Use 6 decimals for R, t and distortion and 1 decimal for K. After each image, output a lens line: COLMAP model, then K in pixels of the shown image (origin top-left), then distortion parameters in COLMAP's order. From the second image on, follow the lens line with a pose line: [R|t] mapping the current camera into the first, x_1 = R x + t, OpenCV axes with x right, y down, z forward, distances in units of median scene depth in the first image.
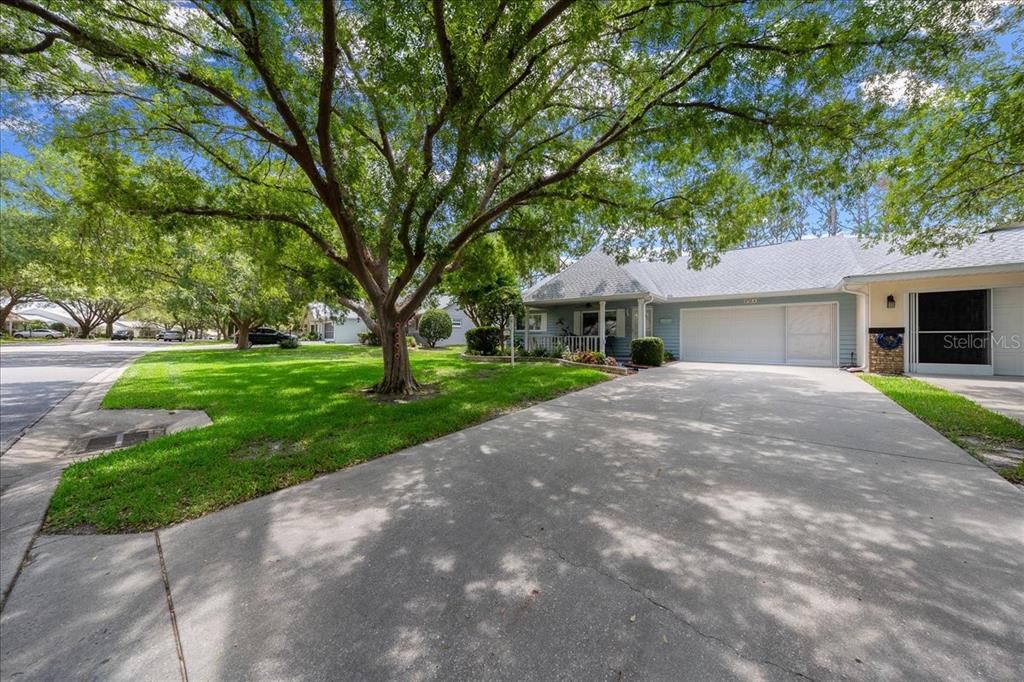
lens RADIAL K [[349.6, 0, 507.7], [0, 349.6, 331.2], [0, 0, 1]] dist [-0.002732, -0.000183]
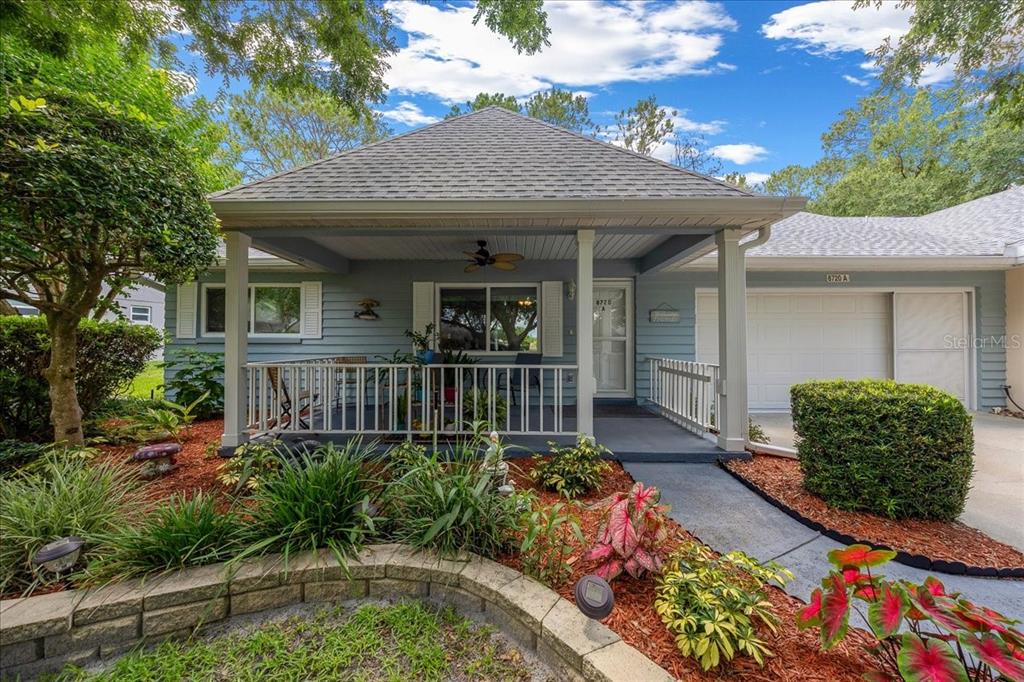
lens RADIAL K [[349.6, 0, 507.7], [0, 349.6, 331.2], [0, 0, 1]] dist [-0.002732, -0.000183]
pose [[0.784889, 0.013055, 0.619499, 0.067528], [-0.011402, 0.999913, -0.006626, -0.008177], [-0.619532, -0.001862, 0.784969, 0.896869]]
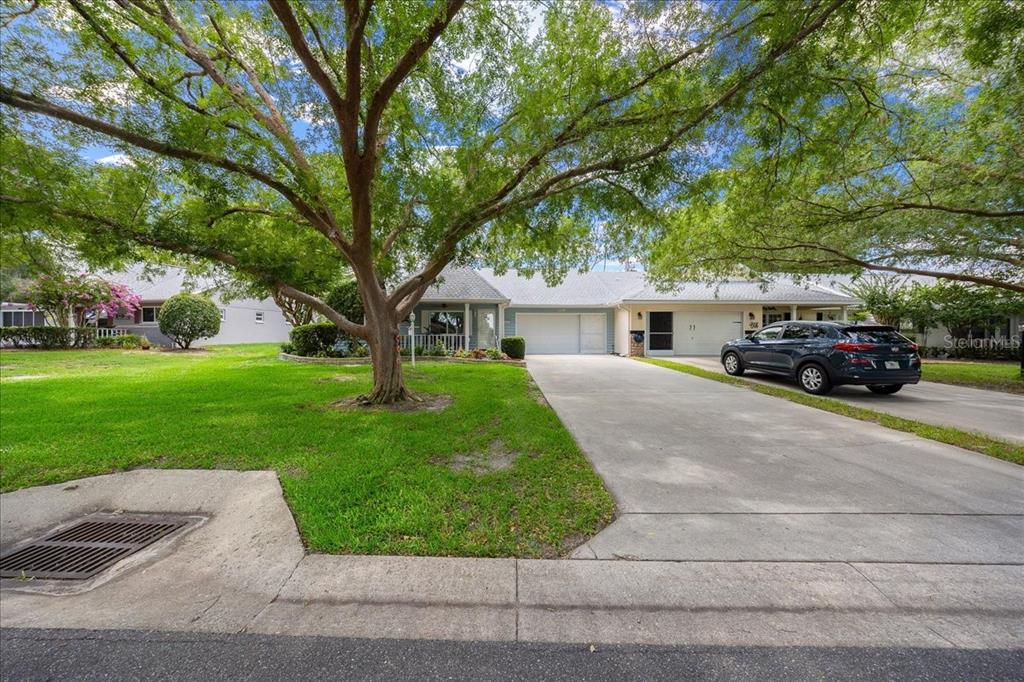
lens RADIAL K [[352.3, 0, 509.4], [0, 352.3, 335.7], [0, 0, 1]] dist [0.000671, -0.000031]
pose [[0.744768, -0.004947, 0.667306, -0.412478], [-0.013002, 0.999675, 0.021922, -0.010145], [-0.667197, -0.025003, 0.744461, 0.074736]]
